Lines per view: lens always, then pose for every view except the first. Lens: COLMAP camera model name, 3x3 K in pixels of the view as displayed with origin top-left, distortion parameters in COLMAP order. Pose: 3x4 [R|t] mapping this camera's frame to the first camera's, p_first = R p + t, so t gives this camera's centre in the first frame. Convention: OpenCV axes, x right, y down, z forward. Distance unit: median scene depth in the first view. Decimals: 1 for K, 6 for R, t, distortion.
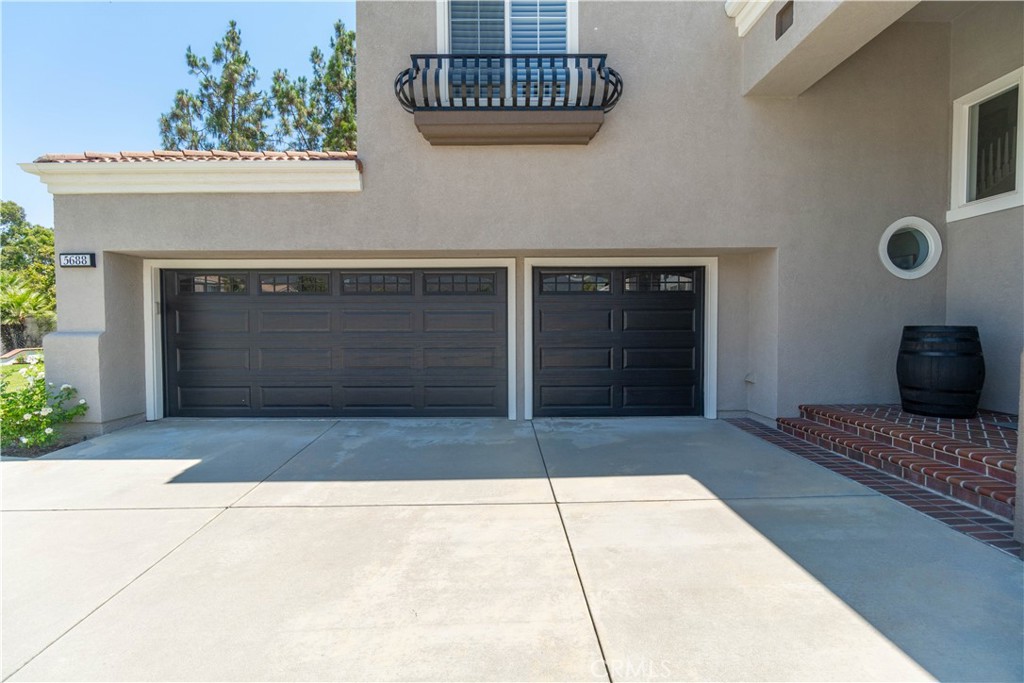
lens RADIAL K [[444.5, 0, 508.4], [0, 444.5, 338.8], [0, 0, 1]] dist [0.001161, 0.000241]
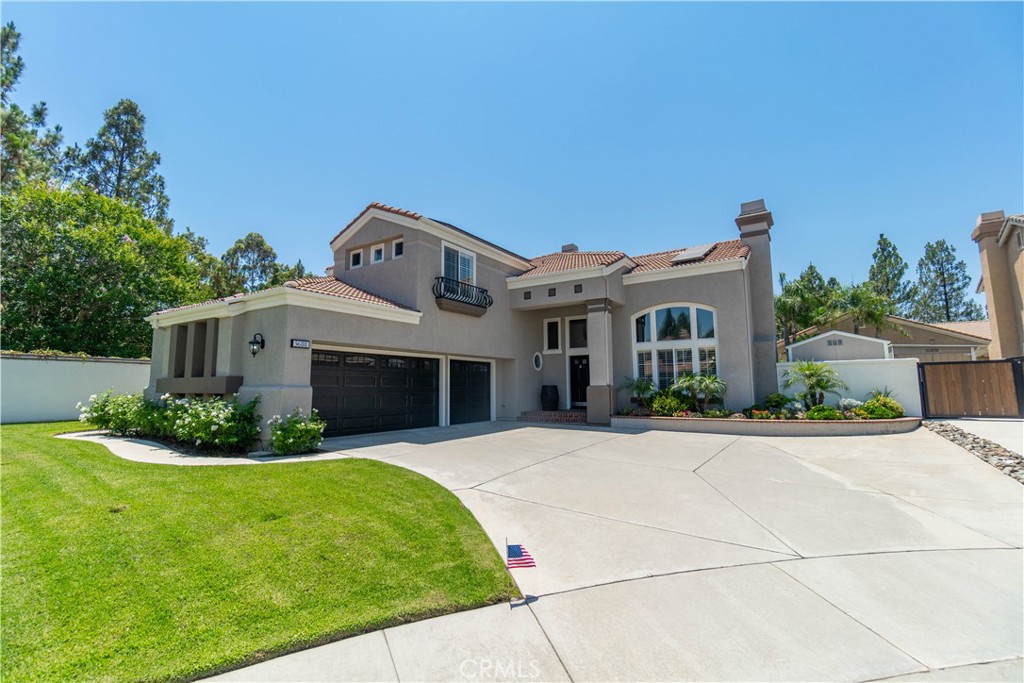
lens RADIAL K [[449.4, 0, 506.7], [0, 449.4, 339.0], [0, 0, 1]] dist [-0.007067, -0.000088]
pose [[0.554128, 0.093086, 0.827210, -1.986260], [0.030277, 0.990817, -0.131778, 0.060027], [-0.831881, 0.098068, 0.546221, -0.633525]]
